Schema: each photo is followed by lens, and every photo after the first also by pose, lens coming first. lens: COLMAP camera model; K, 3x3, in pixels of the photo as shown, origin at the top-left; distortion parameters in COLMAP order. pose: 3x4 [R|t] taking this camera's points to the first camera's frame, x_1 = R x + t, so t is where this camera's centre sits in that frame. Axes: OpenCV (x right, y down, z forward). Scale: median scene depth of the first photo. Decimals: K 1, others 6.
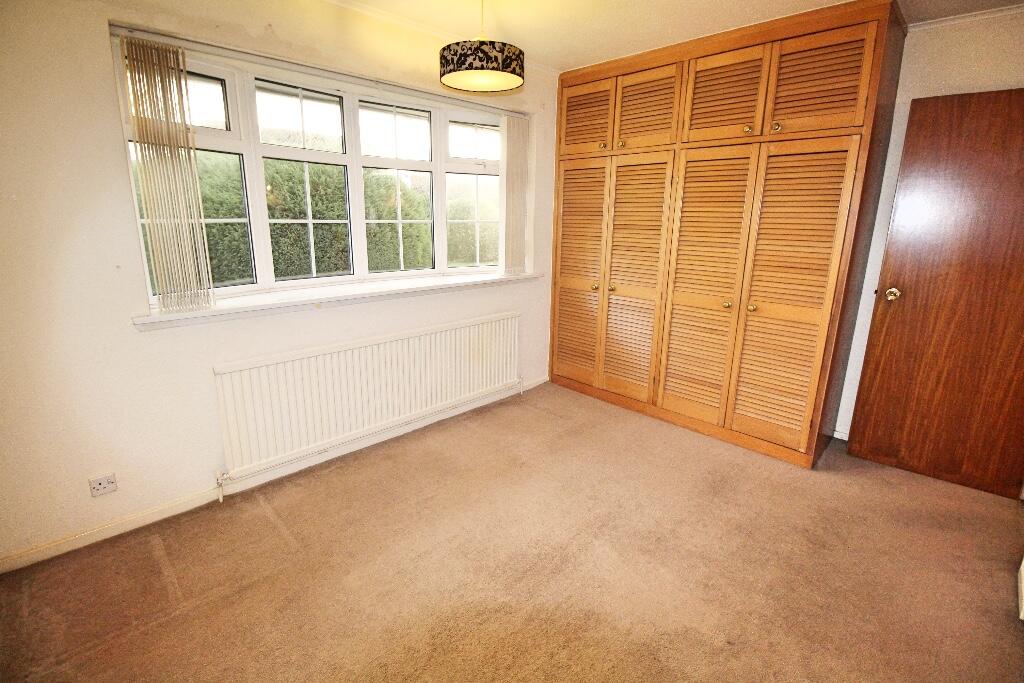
lens RADIAL K [[484.9, 0, 512.0], [0, 484.9, 341.5], [0, 0, 1]] dist [0.018927, -0.010593]
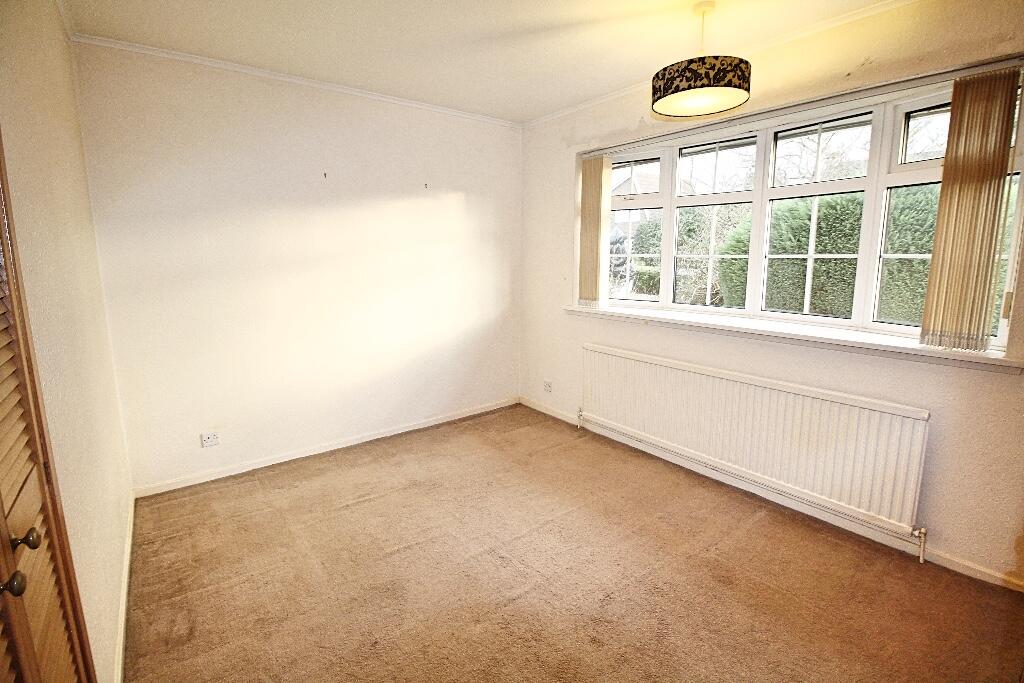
lens RADIAL K [[471.1, 0, 516.0], [0, 471.1, 330.8], [0, 0, 1]] dist [-0.003140, -0.009382]
pose [[-0.126800, 0.157492, -0.979346, 0.779468], [-0.238767, 0.953439, 0.184240, -0.184915], [0.962763, 0.257198, -0.083292, 0.743591]]
